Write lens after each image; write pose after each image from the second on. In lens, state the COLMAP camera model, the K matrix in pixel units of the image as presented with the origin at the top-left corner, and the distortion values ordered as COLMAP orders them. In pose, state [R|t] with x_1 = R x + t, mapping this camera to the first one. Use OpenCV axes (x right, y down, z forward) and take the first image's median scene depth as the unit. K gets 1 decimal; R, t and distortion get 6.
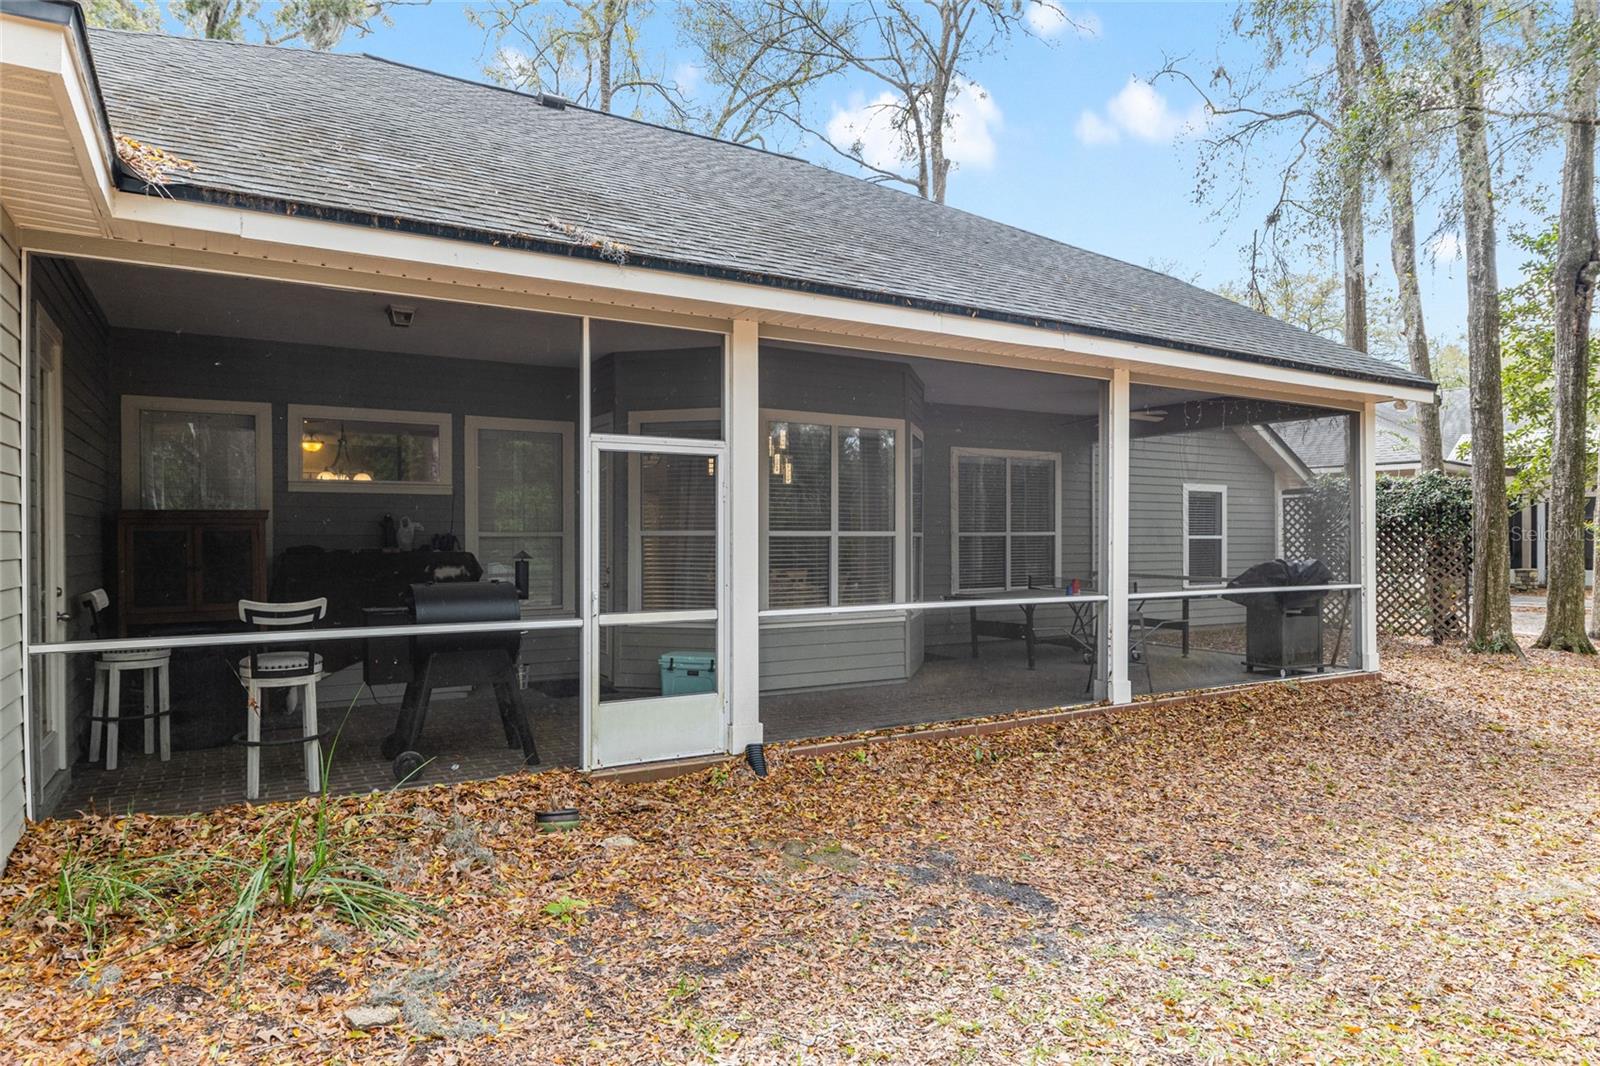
lens RADIAL K [[948.7, 0, 786.3], [0, 948.7, 539.4], [0, 0, 1]] dist [0.001285, 0.001444]
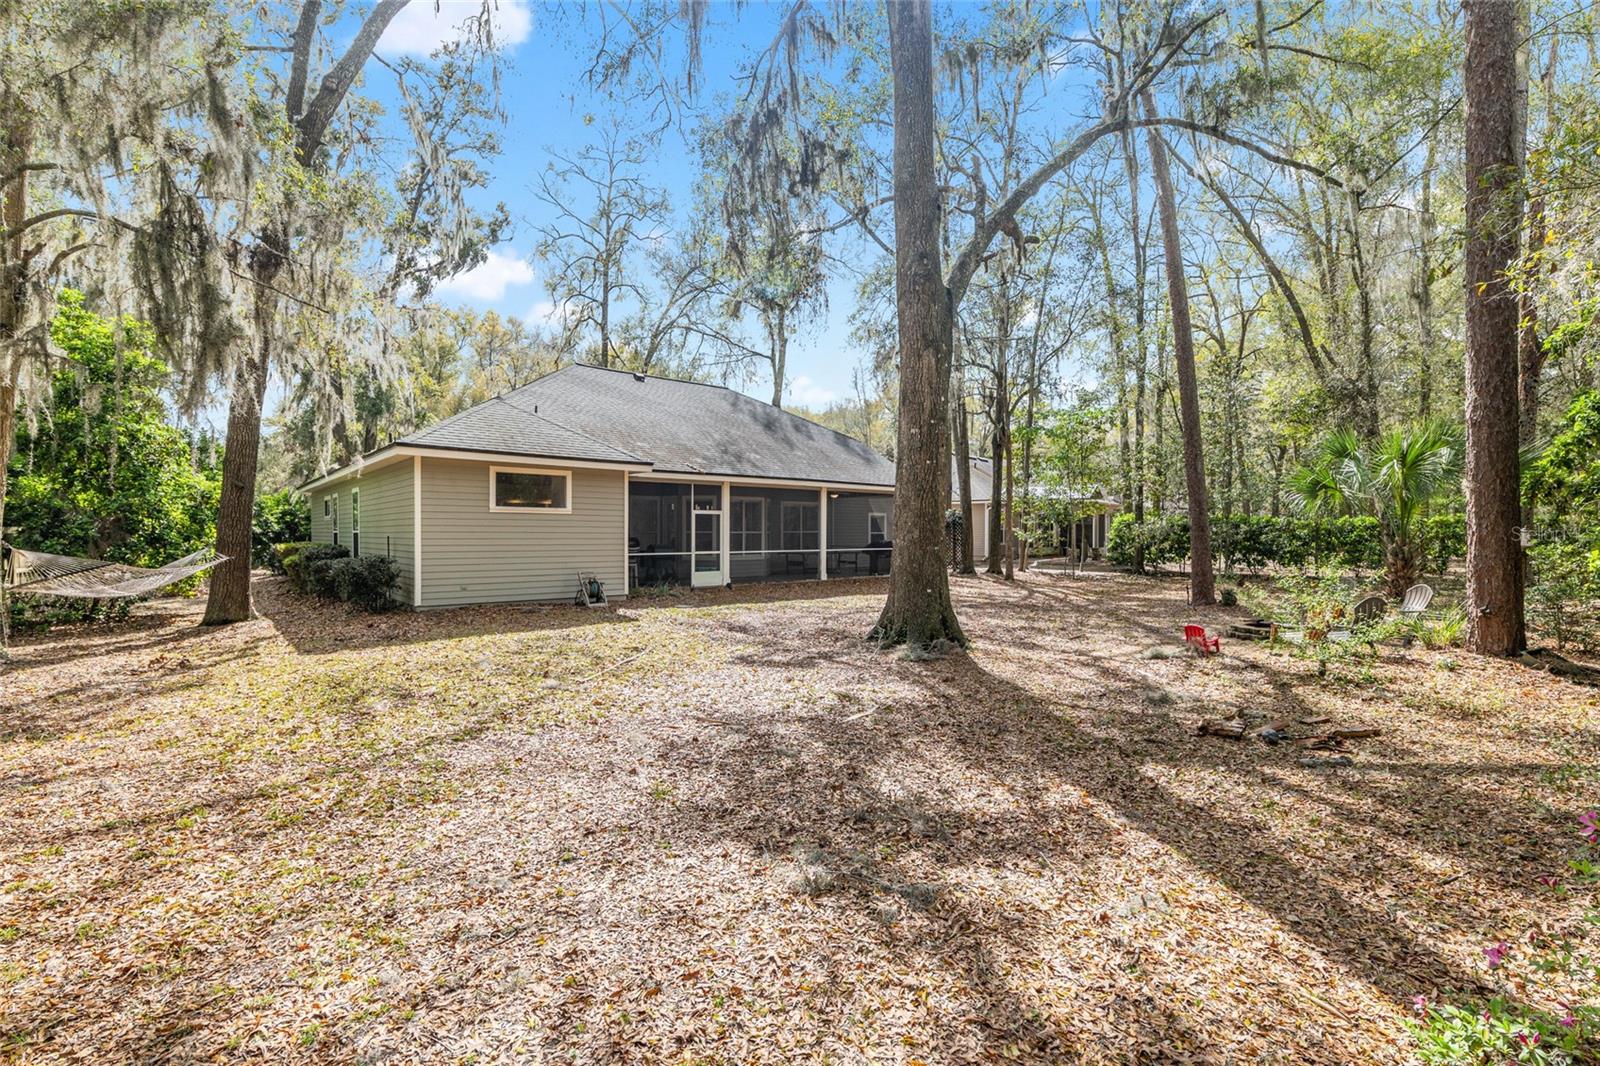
lens RADIAL K [[711.4, 0, 797.1], [0, 711.4, 531.9], [0, 0, 1]] dist [-0.000312, -0.000005]
pose [[0.985126, 0.004632, 0.171769, -0.272836], [-0.004583, 0.999989, -0.000685, -0.009965], [-0.171770, -0.000112, 0.985137, -2.101143]]
